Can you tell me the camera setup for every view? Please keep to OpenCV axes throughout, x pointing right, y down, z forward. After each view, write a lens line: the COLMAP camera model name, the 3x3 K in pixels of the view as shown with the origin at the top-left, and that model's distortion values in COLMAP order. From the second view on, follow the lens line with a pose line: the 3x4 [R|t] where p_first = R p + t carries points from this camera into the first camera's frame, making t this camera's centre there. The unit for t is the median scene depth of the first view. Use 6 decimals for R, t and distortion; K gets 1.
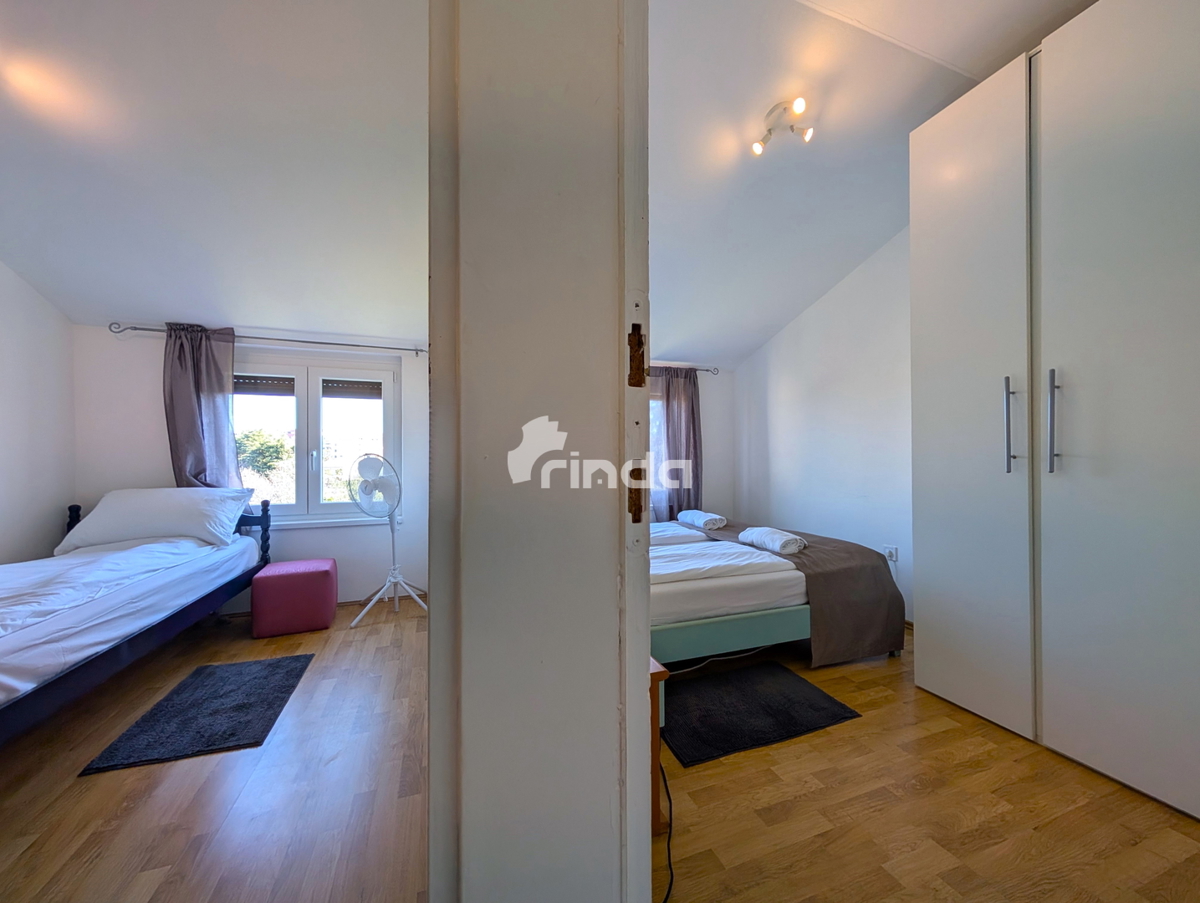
lens RADIAL K [[461.5, 0, 602.6], [0, 461.5, 457.8], [0, 0, 1]] dist [-0.000576, 0.001241]
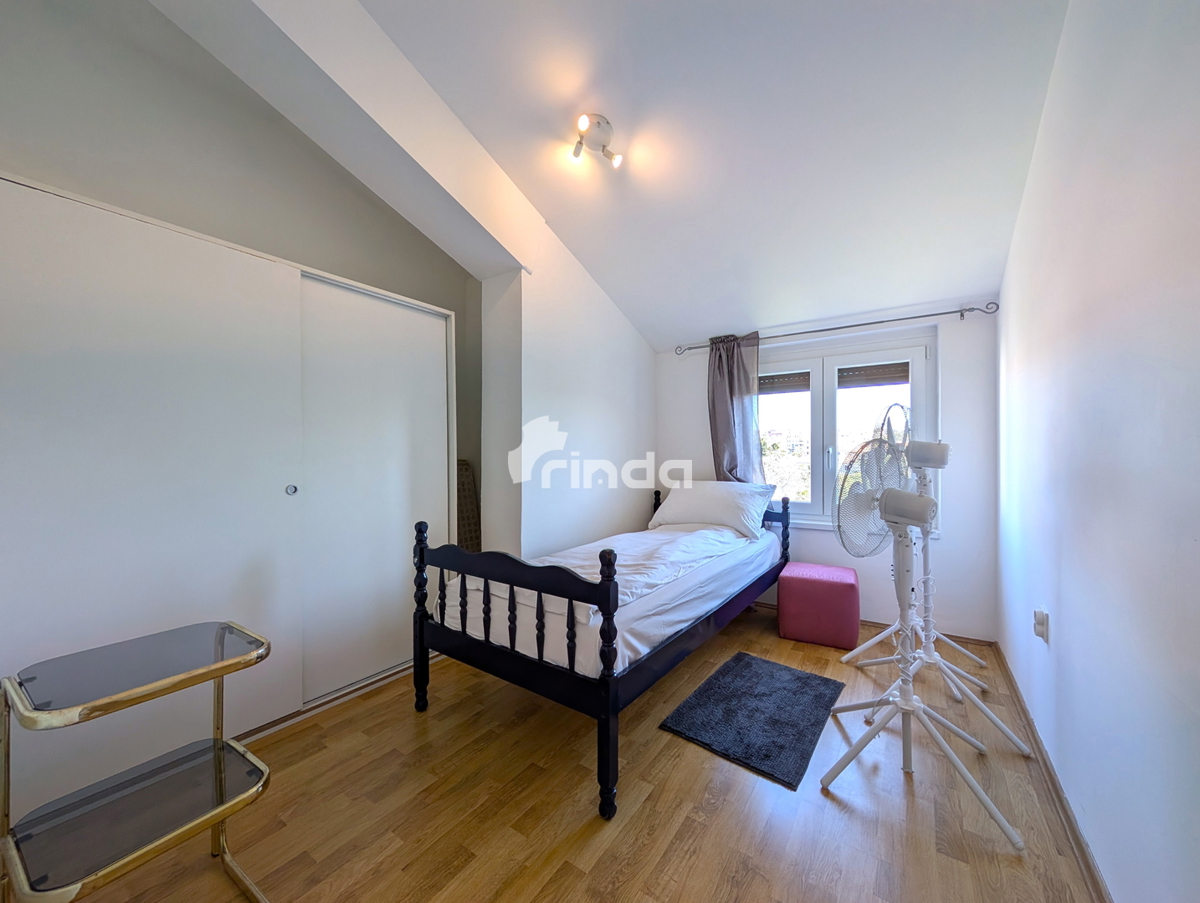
lens RADIAL K [[461.5, 0, 603.1], [0, 461.5, 452.9], [0, 0, 1]] dist [-0.000576, 0.001241]
pose [[0.583341, -0.004206, -0.812217, -0.185585], [0.000412, 0.999988, -0.004882, 0.000688], [0.812228, 0.002513, 0.583335, 0.121659]]
